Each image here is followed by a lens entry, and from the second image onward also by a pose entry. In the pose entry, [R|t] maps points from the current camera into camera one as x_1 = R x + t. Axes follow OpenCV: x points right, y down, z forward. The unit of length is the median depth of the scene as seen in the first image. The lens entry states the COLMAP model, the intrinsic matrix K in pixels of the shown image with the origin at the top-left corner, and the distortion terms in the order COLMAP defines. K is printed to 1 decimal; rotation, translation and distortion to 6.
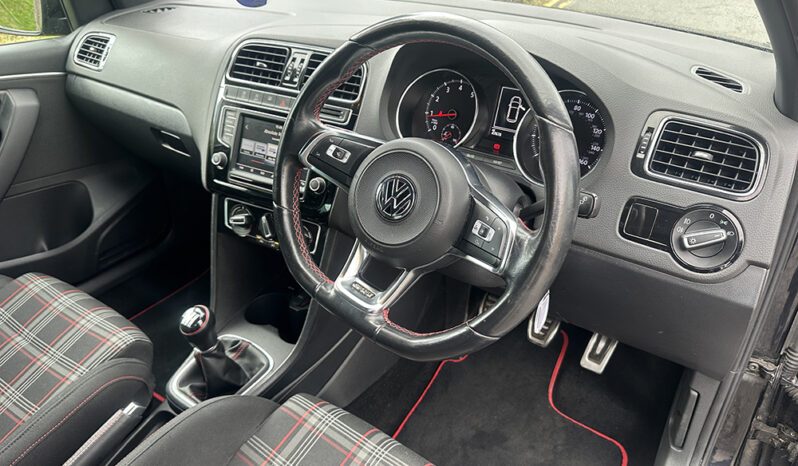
lens RADIAL K [[573.4, 0, 393.6], [0, 573.4, 233.8], [0, 0, 1]] dist [0.047602, -0.013747]
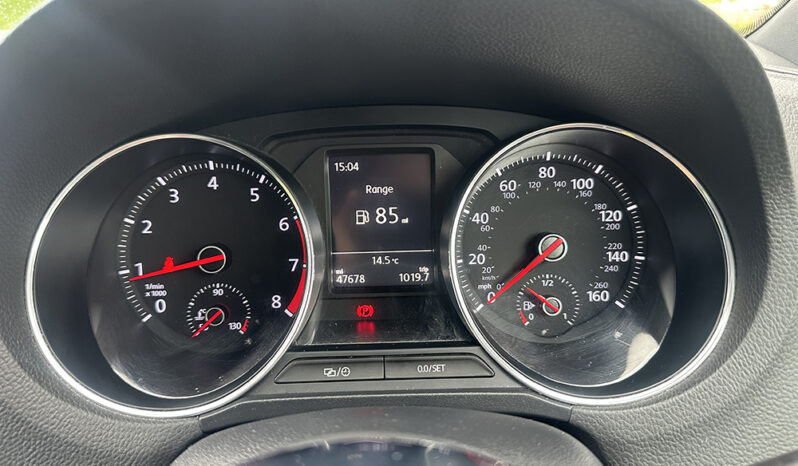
lens RADIAL K [[573.4, 0, 398.6], [0, 573.4, 234.2], [0, 0, 1]] dist [0.047602, -0.013747]
pose [[0.799689, -0.224455, 0.556882, 0.002051], [0.316423, 0.945791, -0.073180, -0.160197], [-0.510268, 0.234731, 0.827362, 0.648935]]
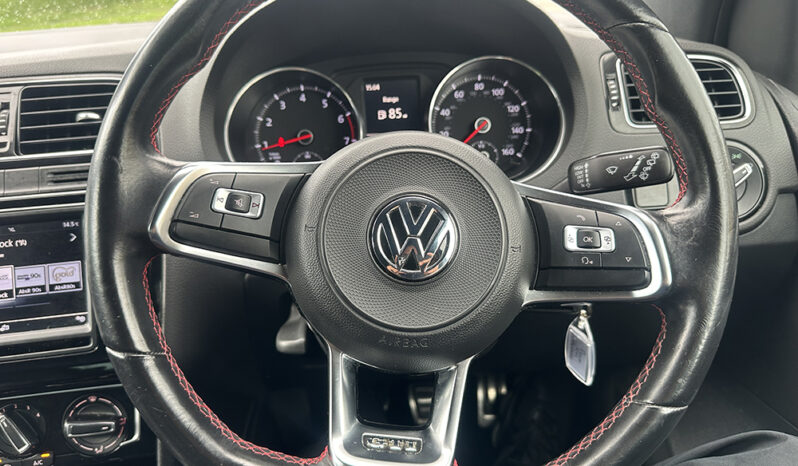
lens RADIAL K [[573.4, 0, 398.0], [0, 573.4, 232.4], [0, 0, 1]] dist [0.047602, -0.013747]
pose [[0.777537, -0.264584, 0.570466, -0.222318], [0.351808, 0.934947, -0.045878, -0.035780], [-0.521217, 0.236366, 0.820039, 0.423908]]
